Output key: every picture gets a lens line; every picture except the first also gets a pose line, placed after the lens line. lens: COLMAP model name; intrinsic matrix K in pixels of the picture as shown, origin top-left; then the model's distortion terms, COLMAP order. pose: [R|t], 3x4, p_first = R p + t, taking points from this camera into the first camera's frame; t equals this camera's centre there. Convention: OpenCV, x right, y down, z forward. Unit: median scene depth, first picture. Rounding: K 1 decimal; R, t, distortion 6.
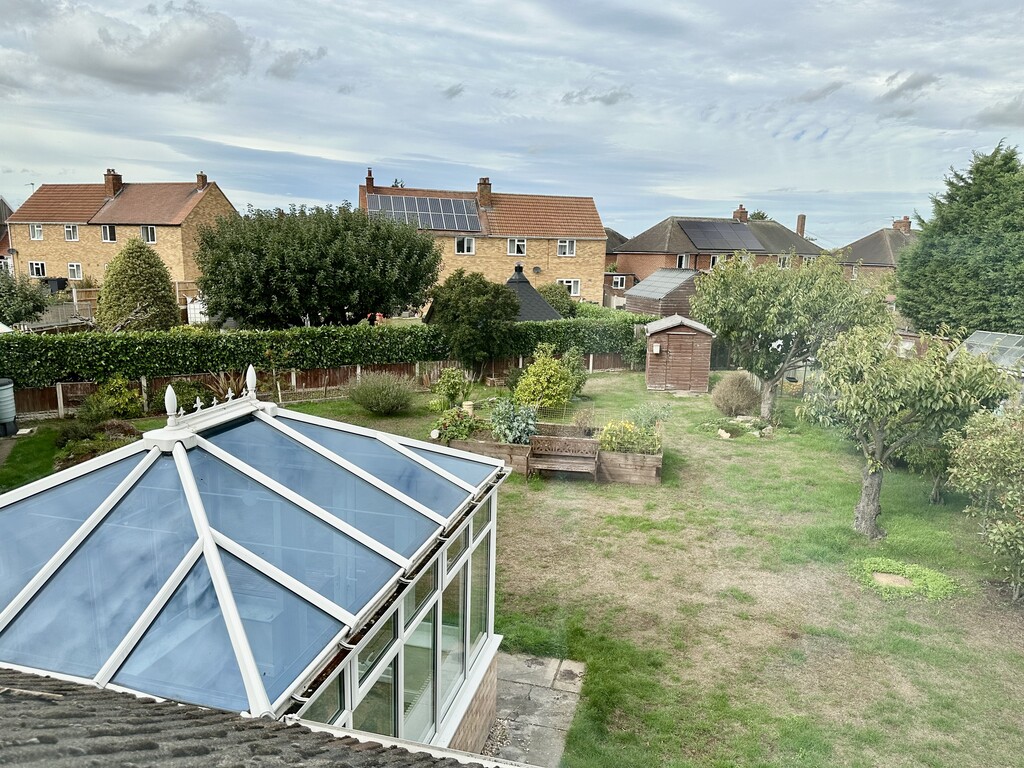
lens RADIAL K [[718.2, 0, 519.1], [0, 718.2, 388.4], [0, 0, 1]] dist [0.035164, -0.046222]
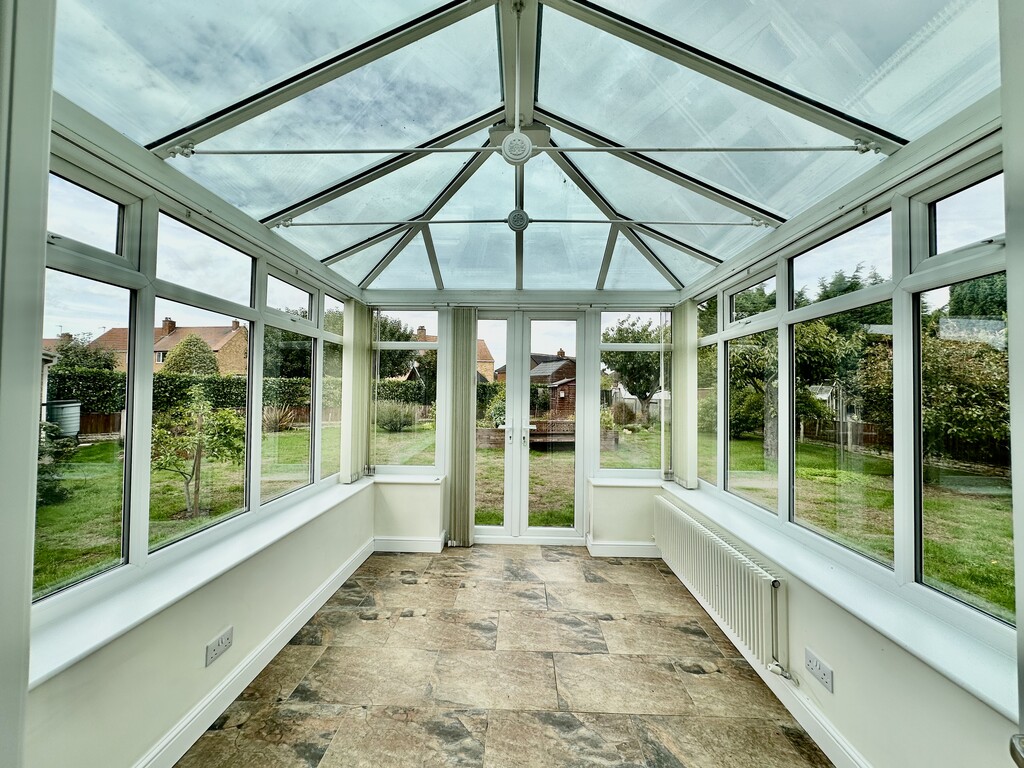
lens RADIAL K [[410.0, 0, 511.6], [0, 410.0, 382.6], [0, 0, 1]] dist [-0.004327, 0.001973]
pose [[0.976865, -0.008666, 0.213680, -0.143669], [0.053411, 0.977401, -0.204536, 0.124641], [-0.207078, 0.211217, 0.955252, 0.192914]]
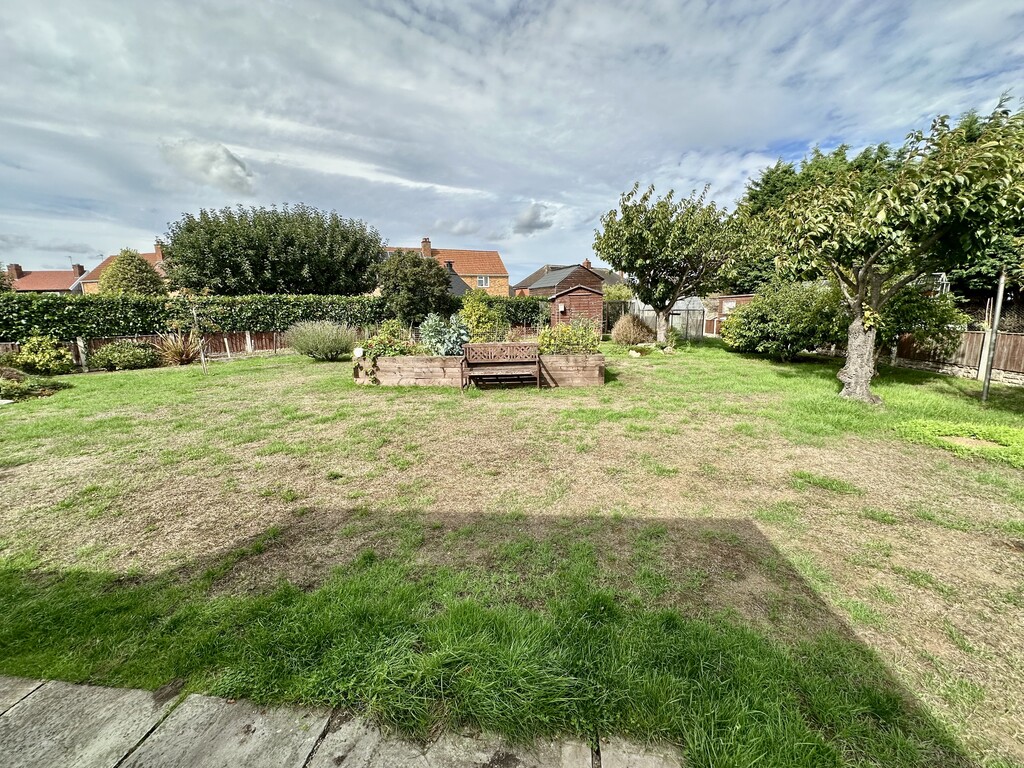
lens RADIAL K [[410.0, 0, 508.8], [0, 410.0, 381.1], [0, 0, 1]] dist [-0.004327, 0.001973]
pose [[0.990635, -0.066363, 0.119325, 0.006064], [0.069386, 0.997361, -0.021356, 0.104221], [-0.117593, 0.029435, 0.992626, 0.379517]]
